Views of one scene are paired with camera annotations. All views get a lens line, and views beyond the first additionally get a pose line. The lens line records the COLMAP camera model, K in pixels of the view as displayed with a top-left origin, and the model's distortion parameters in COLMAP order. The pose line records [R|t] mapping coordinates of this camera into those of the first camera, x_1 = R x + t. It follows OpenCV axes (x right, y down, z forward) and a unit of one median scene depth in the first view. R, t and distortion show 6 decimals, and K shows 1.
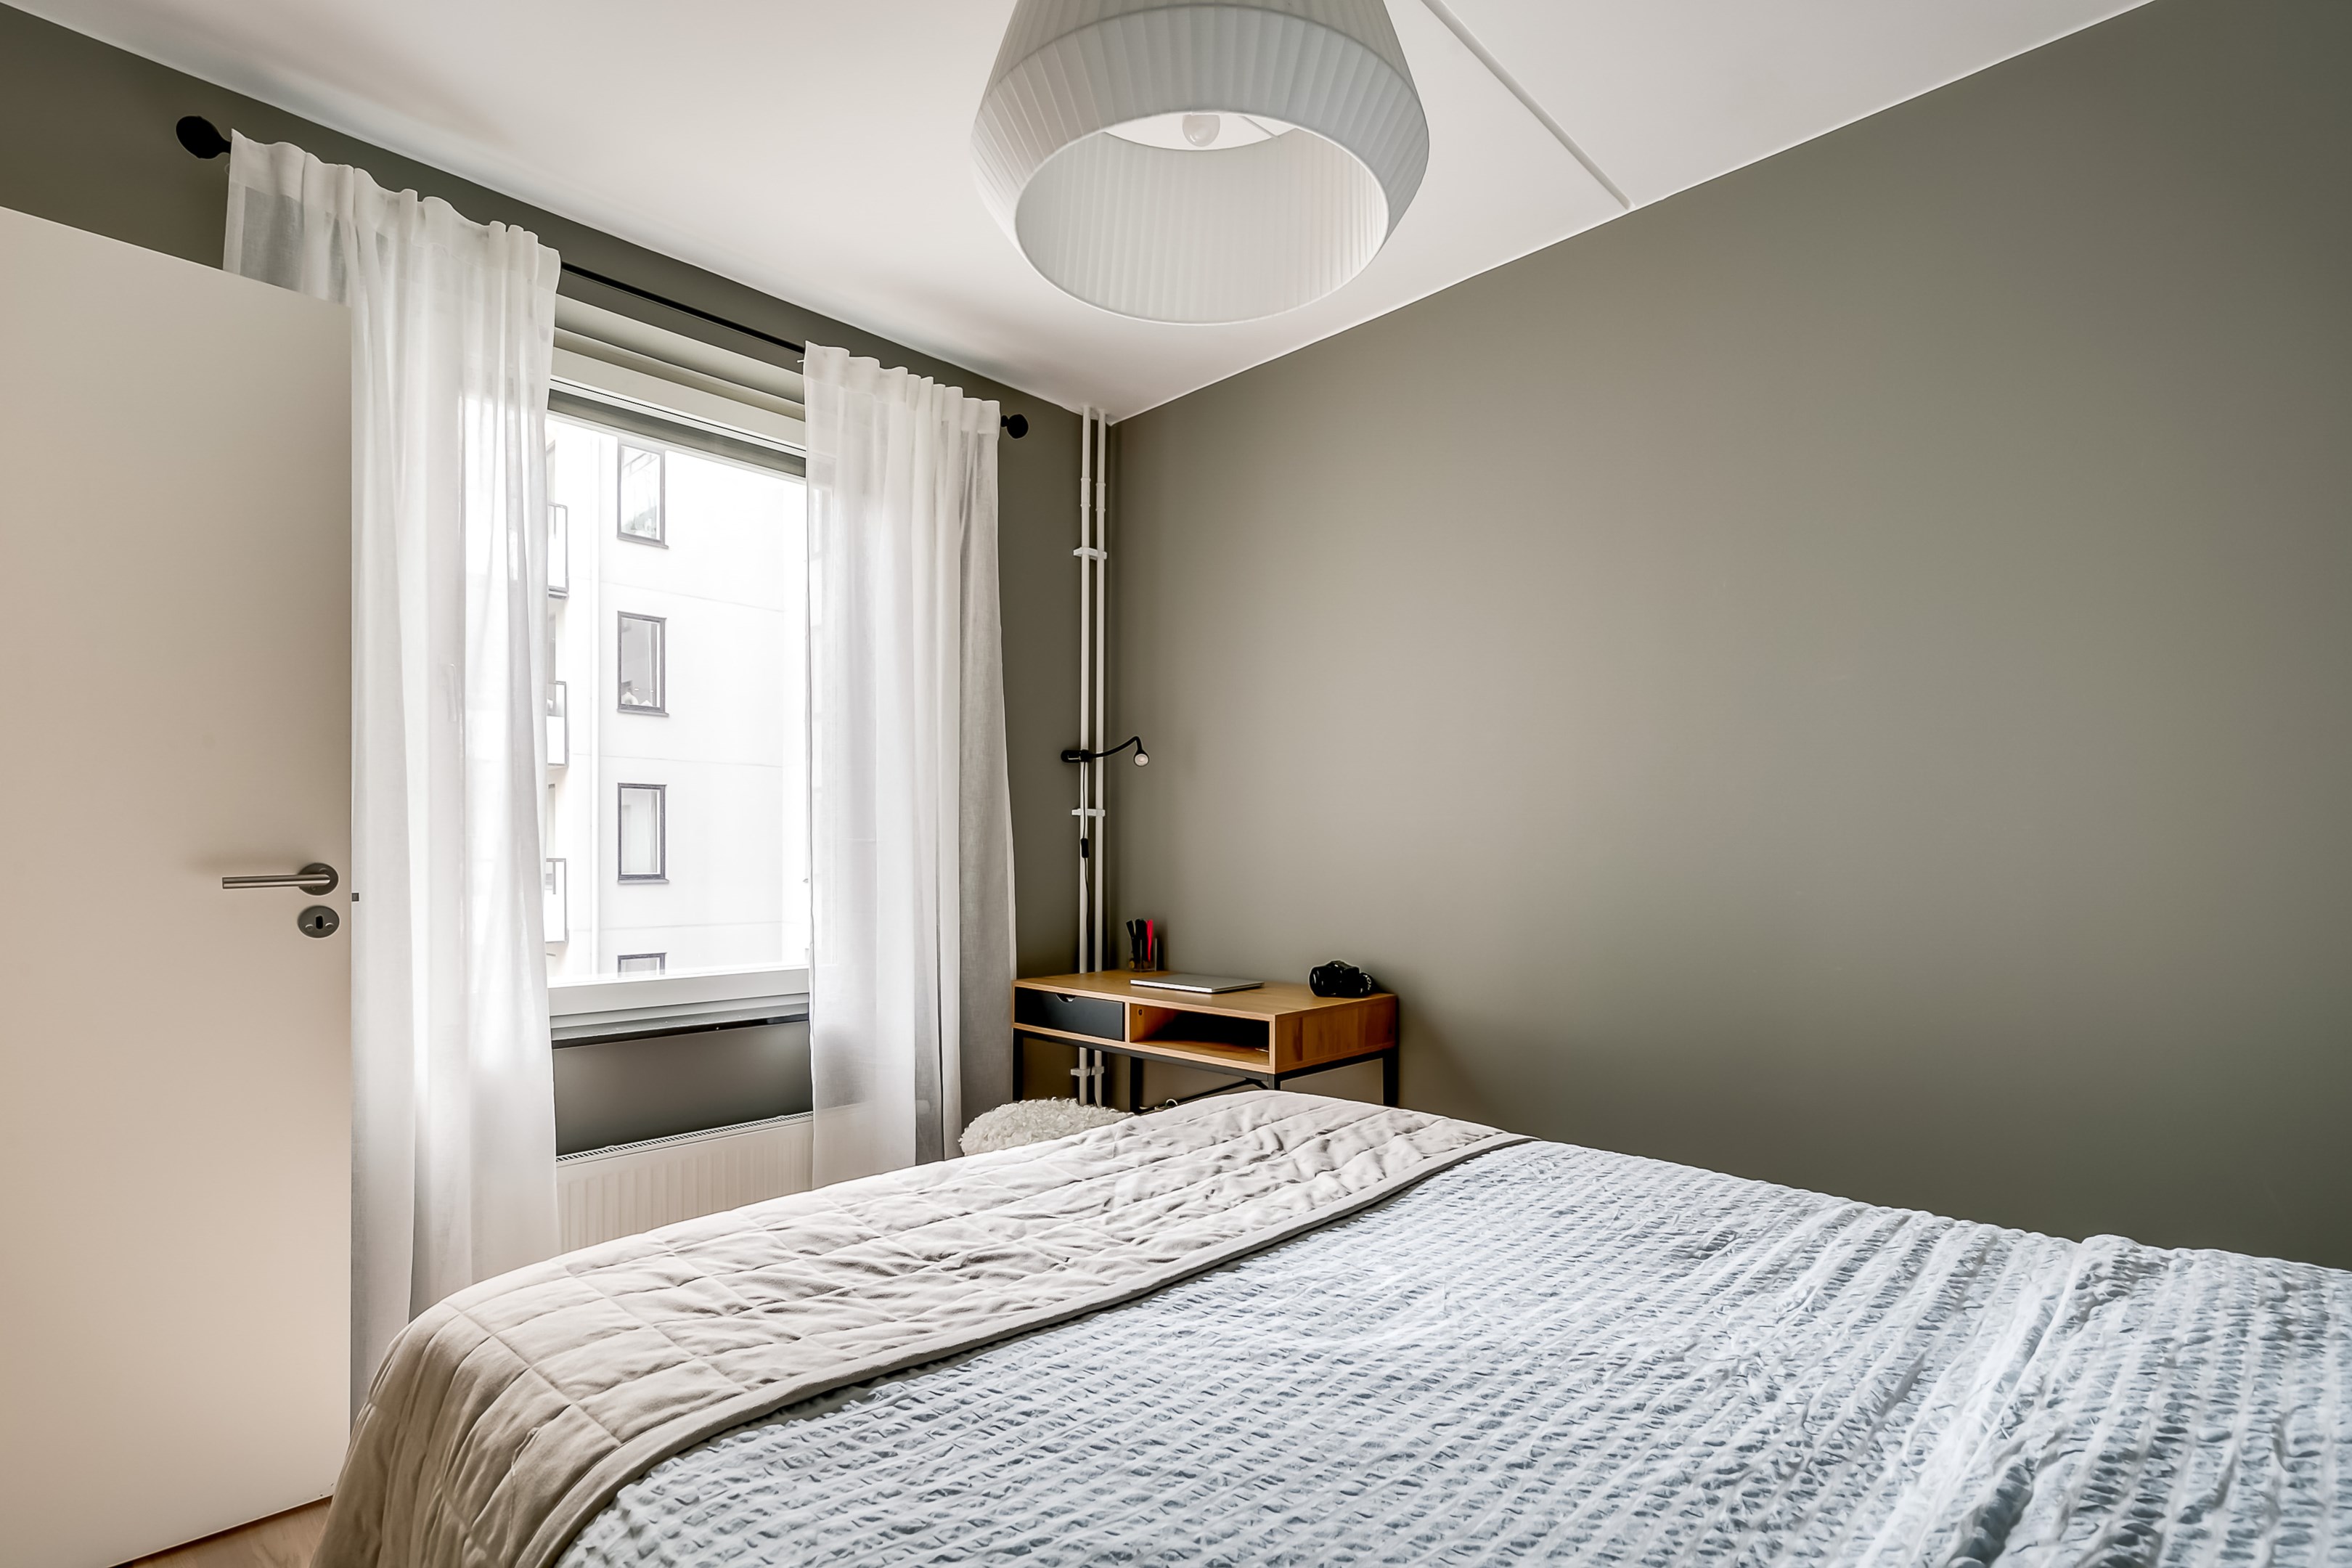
lens RADIAL K [[1116.7, 0, 1195.7], [0, 1116.7, 827.7], [0, 0, 1]] dist [0.007838, -0.000581]
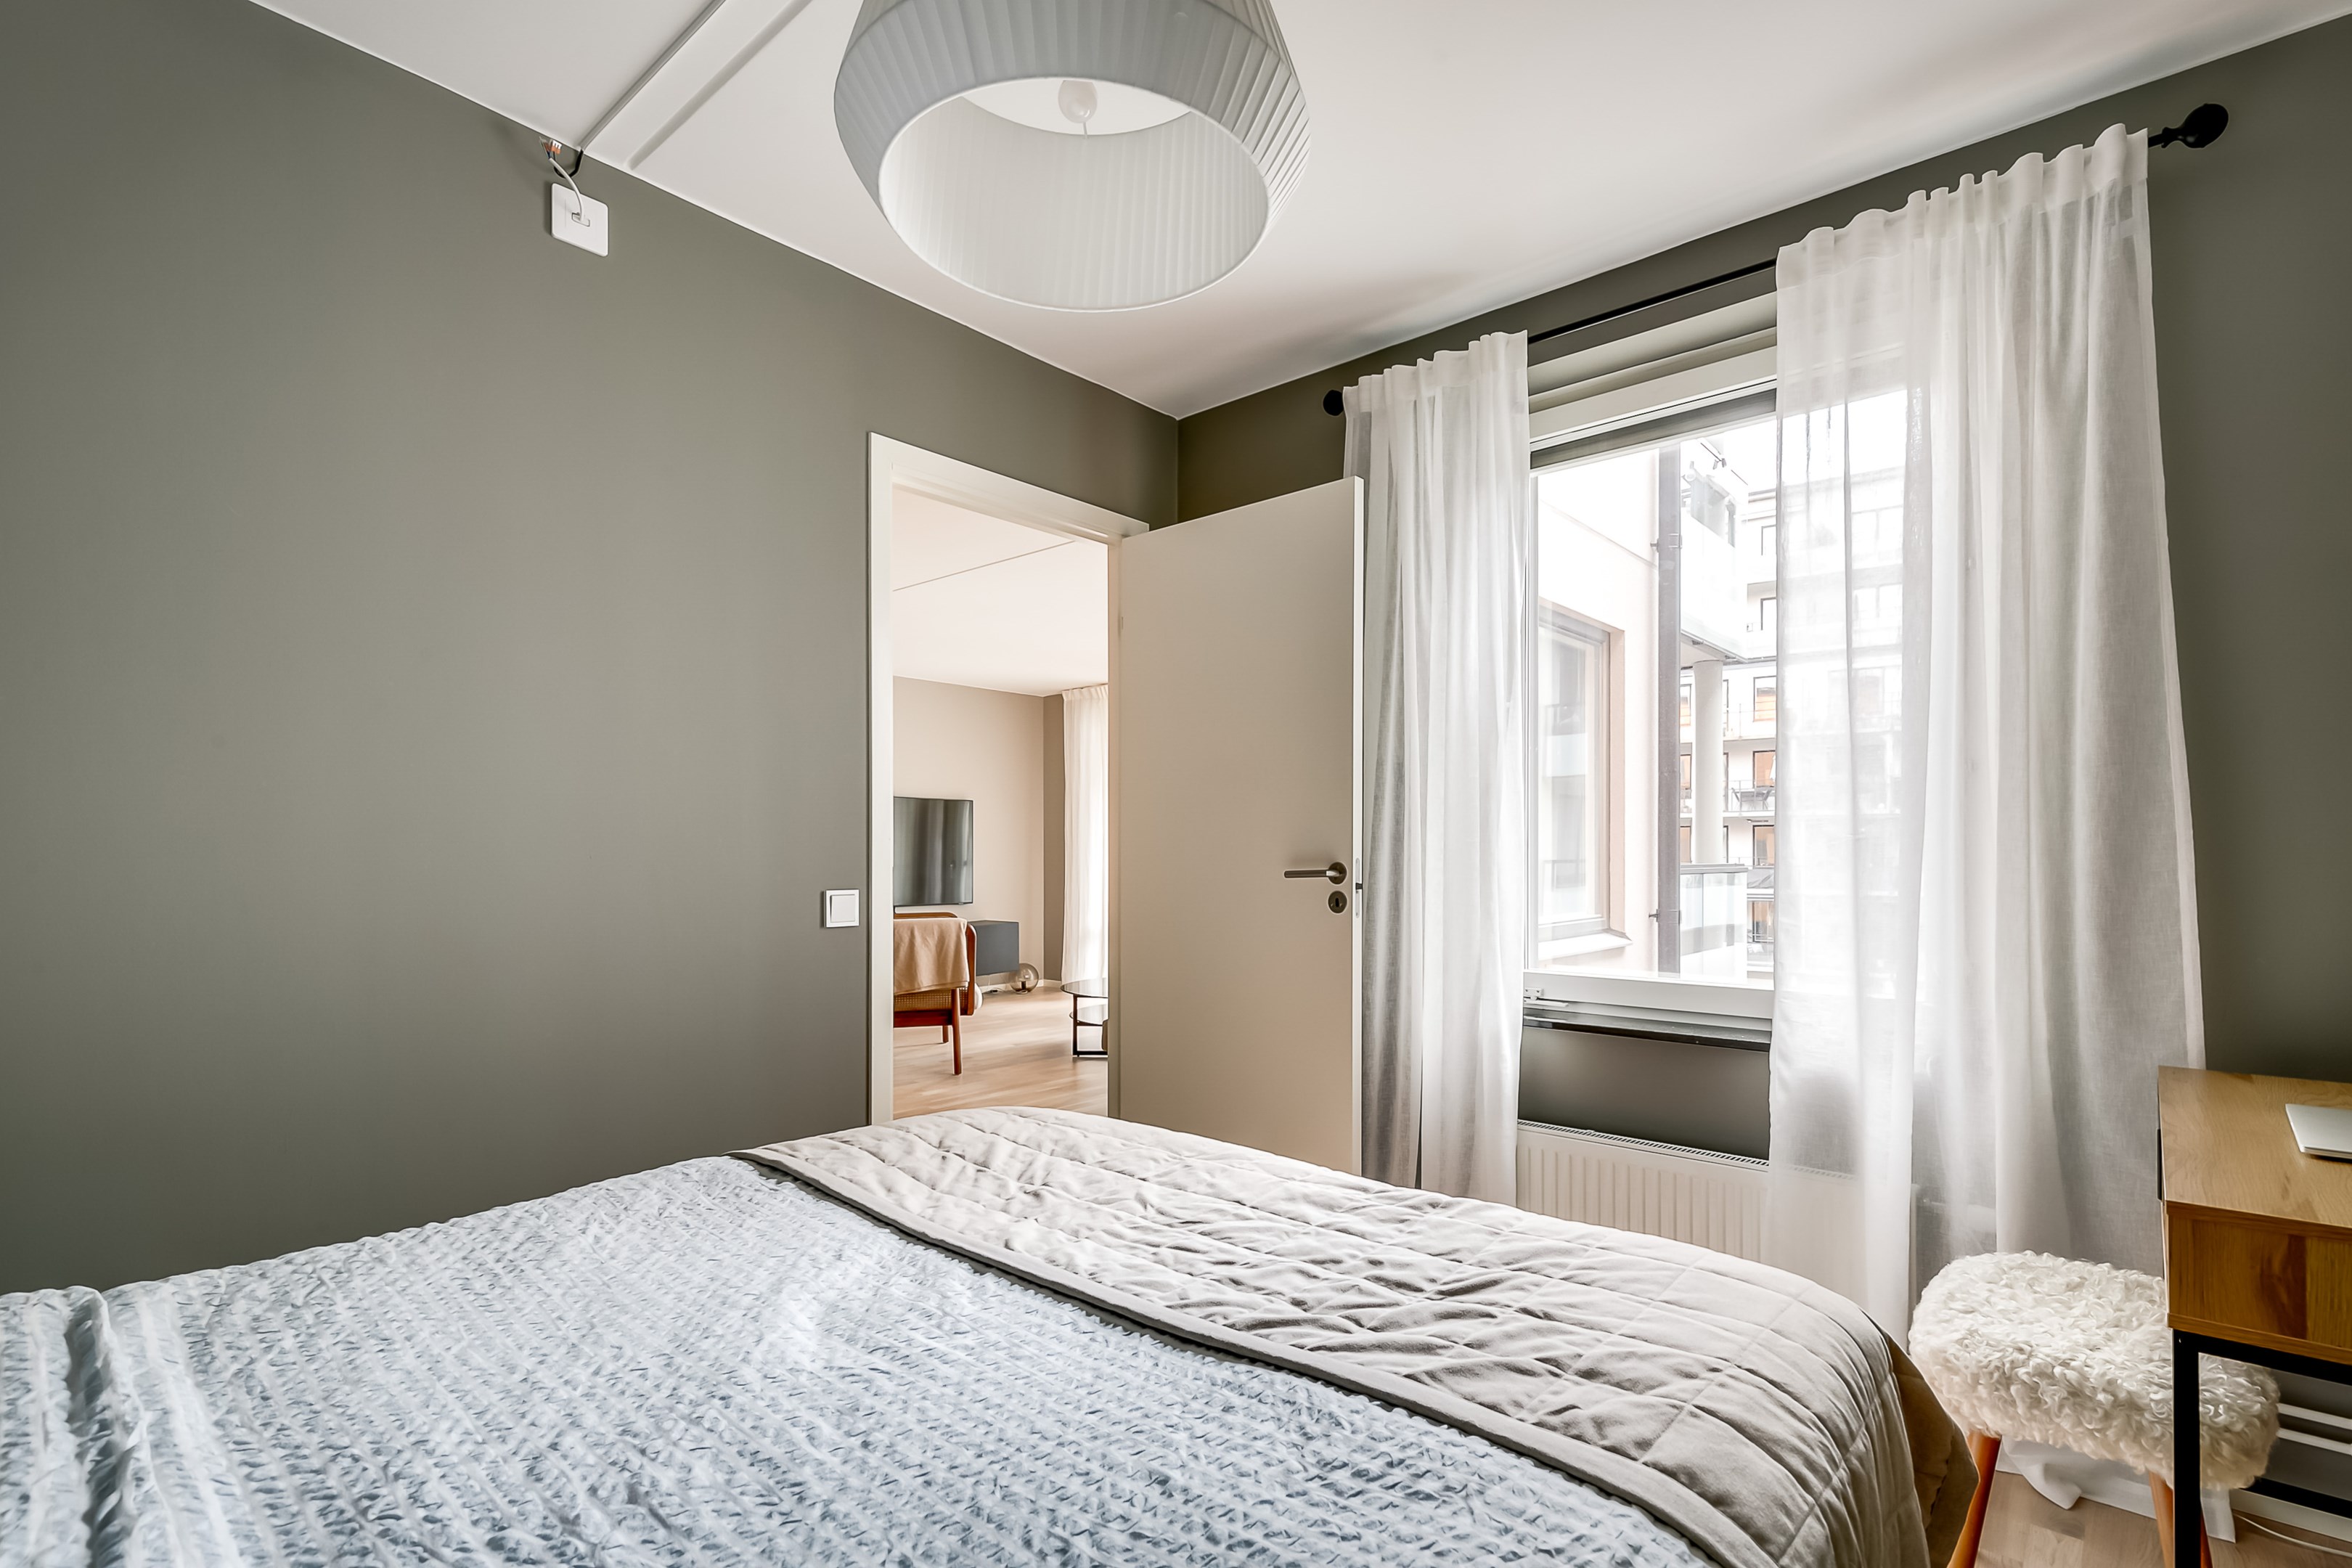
lens RADIAL K [[1116.7, 0, 1195.7], [0, 1116.7, 827.7], [0, 0, 1]] dist [0.007838, -0.000581]
pose [[0.044668, -0.024959, -0.998690, 0.666449], [0.025503, 0.999391, -0.023836, 0.015800], [0.998676, -0.024405, 0.045277, 0.730883]]
